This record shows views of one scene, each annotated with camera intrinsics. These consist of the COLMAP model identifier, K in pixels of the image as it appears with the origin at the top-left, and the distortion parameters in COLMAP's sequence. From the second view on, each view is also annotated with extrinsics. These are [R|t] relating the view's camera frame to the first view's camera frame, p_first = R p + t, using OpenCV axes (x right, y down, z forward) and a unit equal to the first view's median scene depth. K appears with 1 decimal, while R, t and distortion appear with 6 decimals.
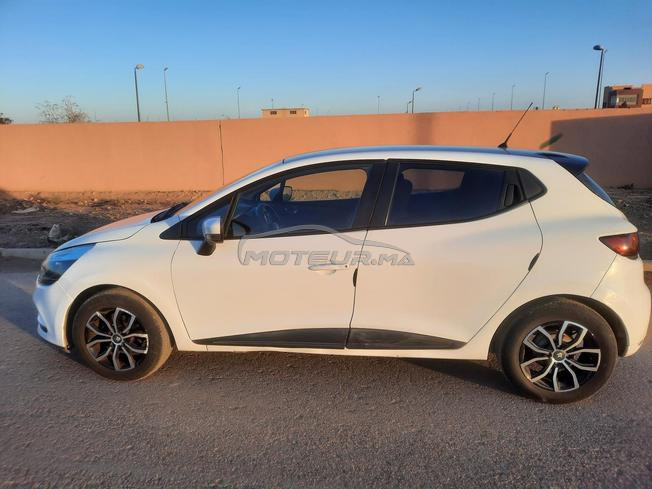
lens RADIAL K [[479.9, 0, 325.3], [0, 479.9, 242.9], [0, 0, 1]] dist [0.031375, 0.001178]
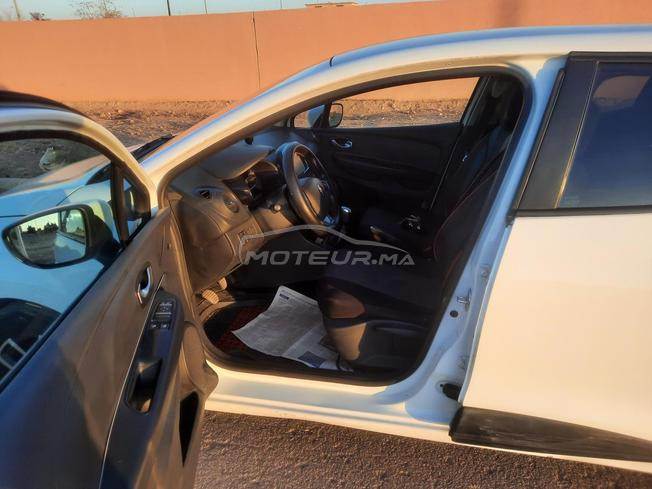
lens RADIAL K [[479.9, 0, 328.3], [0, 479.9, 245.5], [0, 0, 1]] dist [0.031375, 0.001178]
pose [[0.996251, 0.021745, -0.083735, -0.010763], [-0.005307, 0.981433, 0.191733, -0.018924], [0.086349, -0.190570, 0.977869, 0.113578]]
